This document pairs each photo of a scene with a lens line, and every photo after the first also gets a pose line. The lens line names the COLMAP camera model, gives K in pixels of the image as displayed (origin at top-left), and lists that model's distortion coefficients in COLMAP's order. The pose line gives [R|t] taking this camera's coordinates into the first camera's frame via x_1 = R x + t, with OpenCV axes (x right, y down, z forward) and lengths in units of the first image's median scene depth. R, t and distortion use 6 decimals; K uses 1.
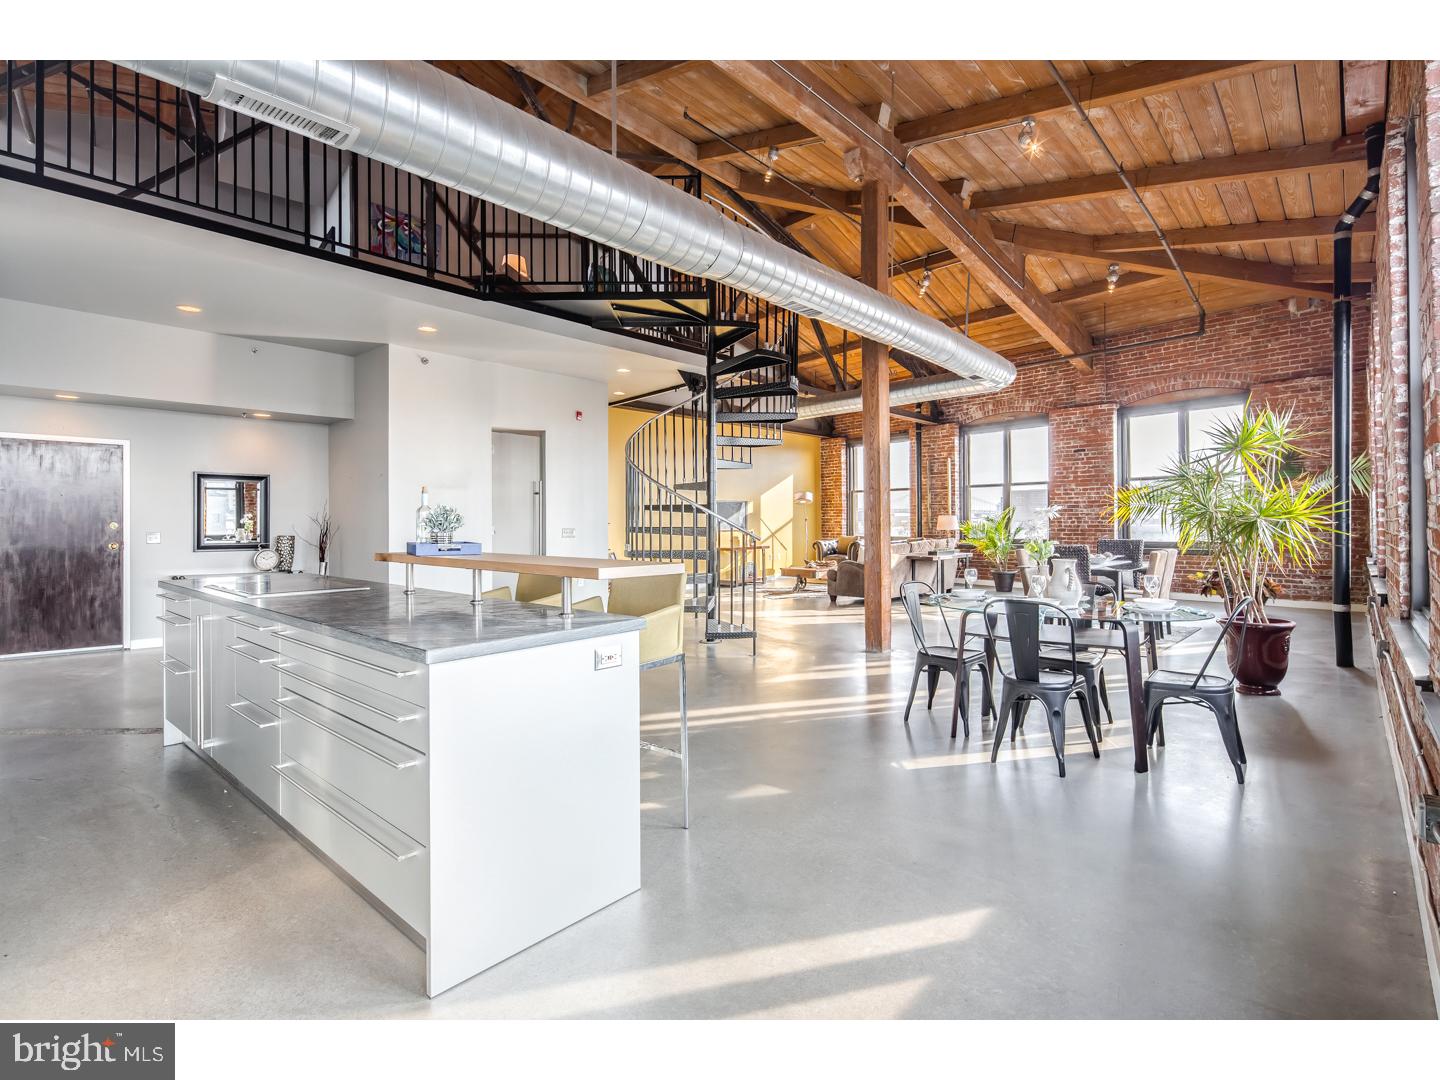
lens RADIAL K [[704.0, 0, 711.5], [0, 704.0, 521.7], [0, 0, 1]] dist [-0.000119, -0.000824]
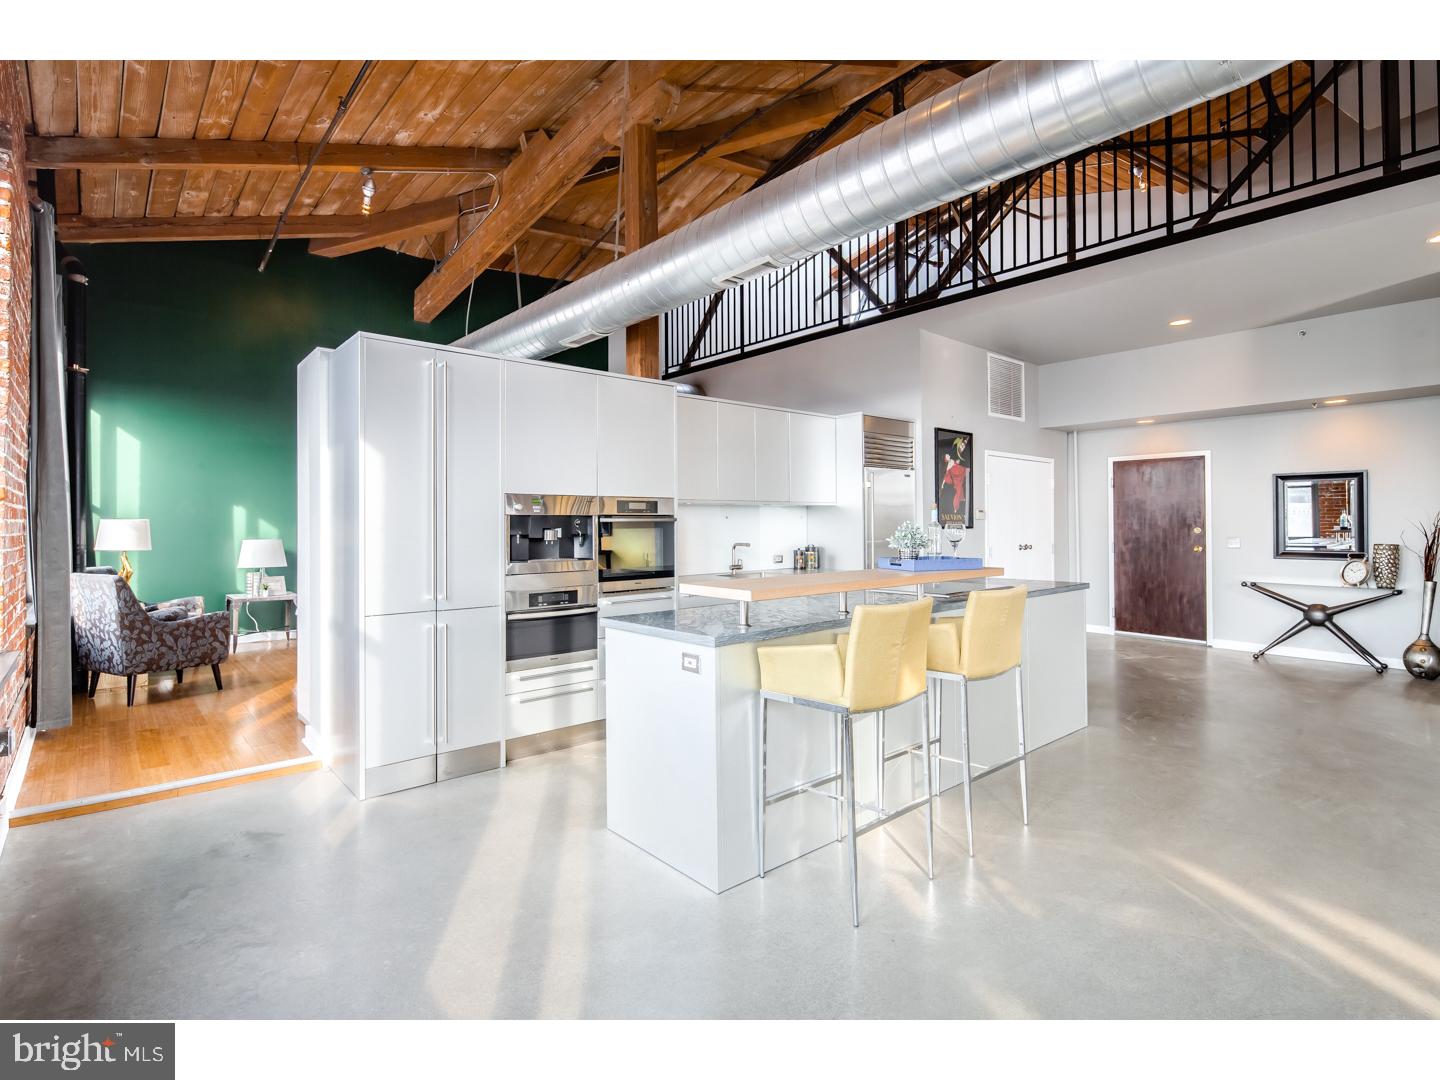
lens RADIAL K [[704.0, 0, 711.5], [0, 704.0, 521.7], [0, 0, 1]] dist [-0.000119, -0.000824]
pose [[-0.119706, -0.003006, -0.992805, 0.329114], [0.005293, 0.999979, -0.003666, -0.007945], [0.992795, -0.005693, -0.119688, 0.388457]]
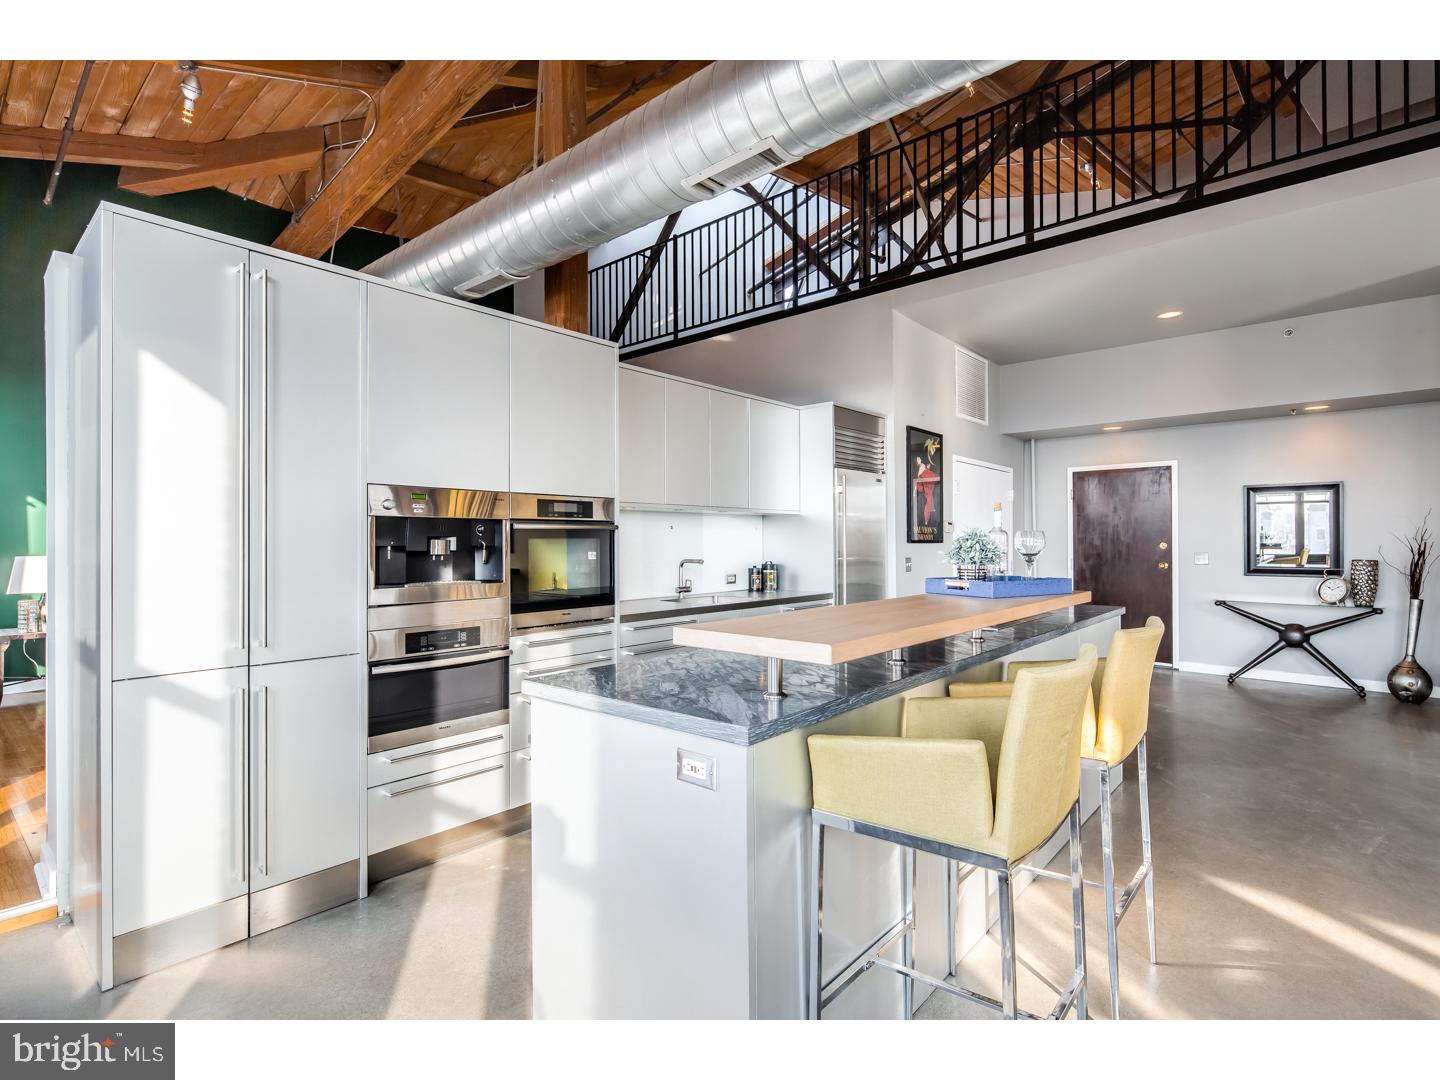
lens RADIAL K [[705.5, 0, 711.6], [0, 705.5, 539.7], [0, 0, 1]] dist [0.002170, -0.002044]
pose [[0.016481, -0.003291, -0.999859, 0.166178], [0.003329, 0.999989, -0.003237, -0.001972], [0.999859, -0.003275, 0.016492, 0.332872]]
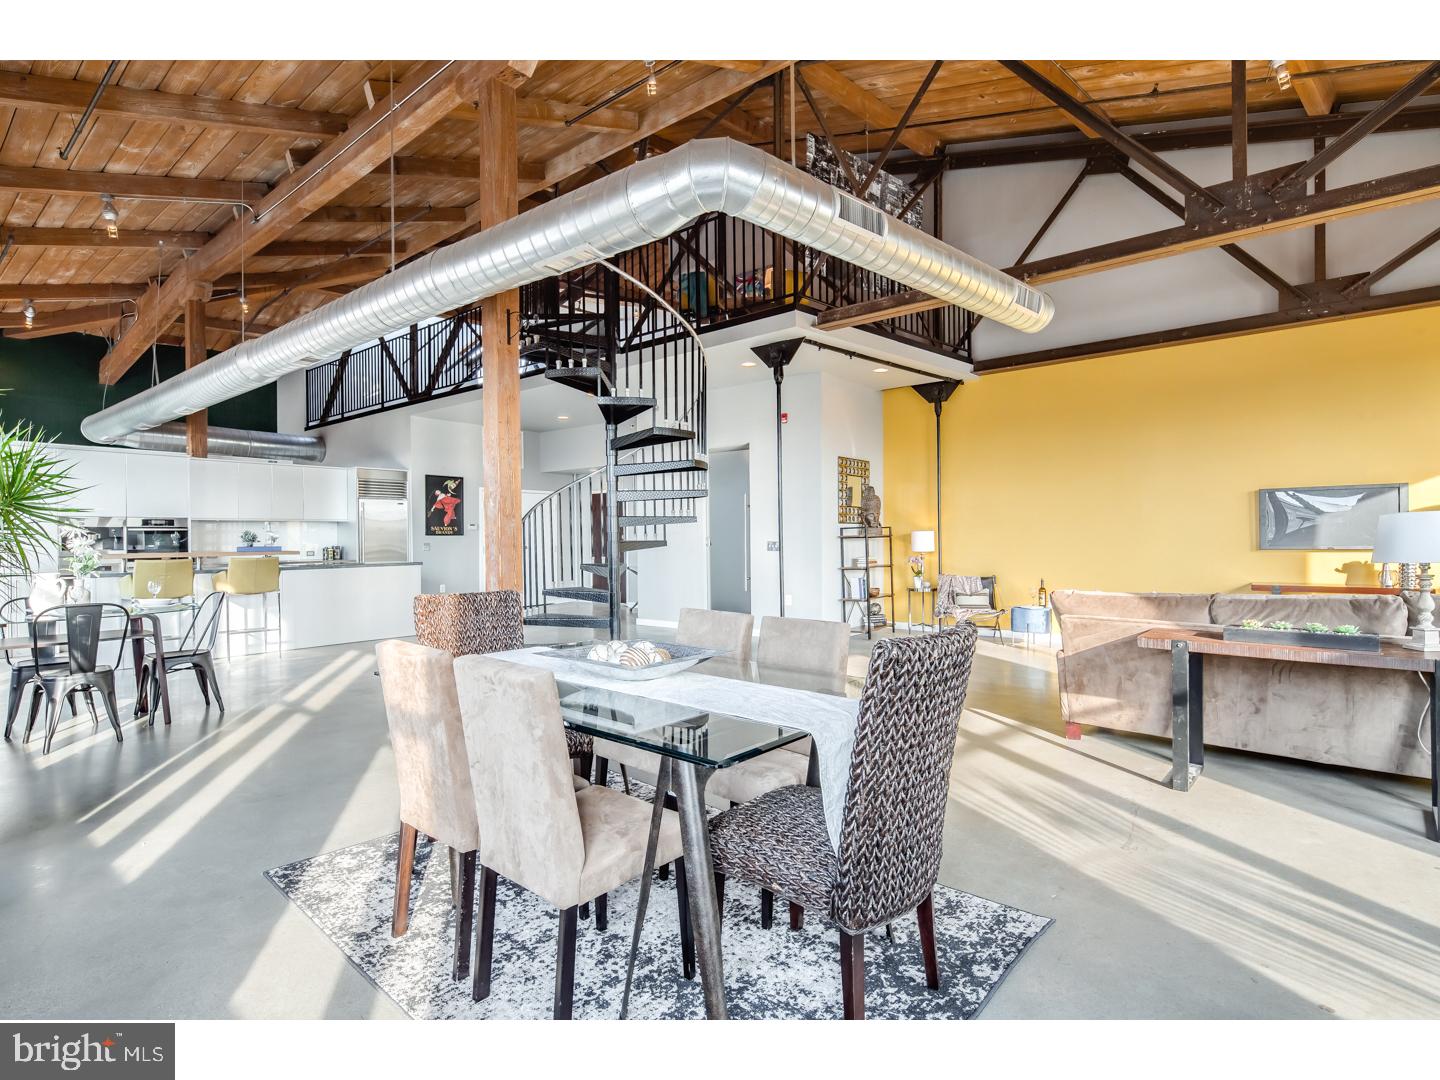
lens RADIAL K [[705.5, 0, 711.6], [0, 705.5, 539.7], [0, 0, 1]] dist [0.002170, -0.002044]
pose [[0.047290, 0.007438, -0.998854, 0.960516], [0.002980, 0.999967, 0.007588, -0.001621], [0.998877, -0.003335, 0.047266, 1.146139]]
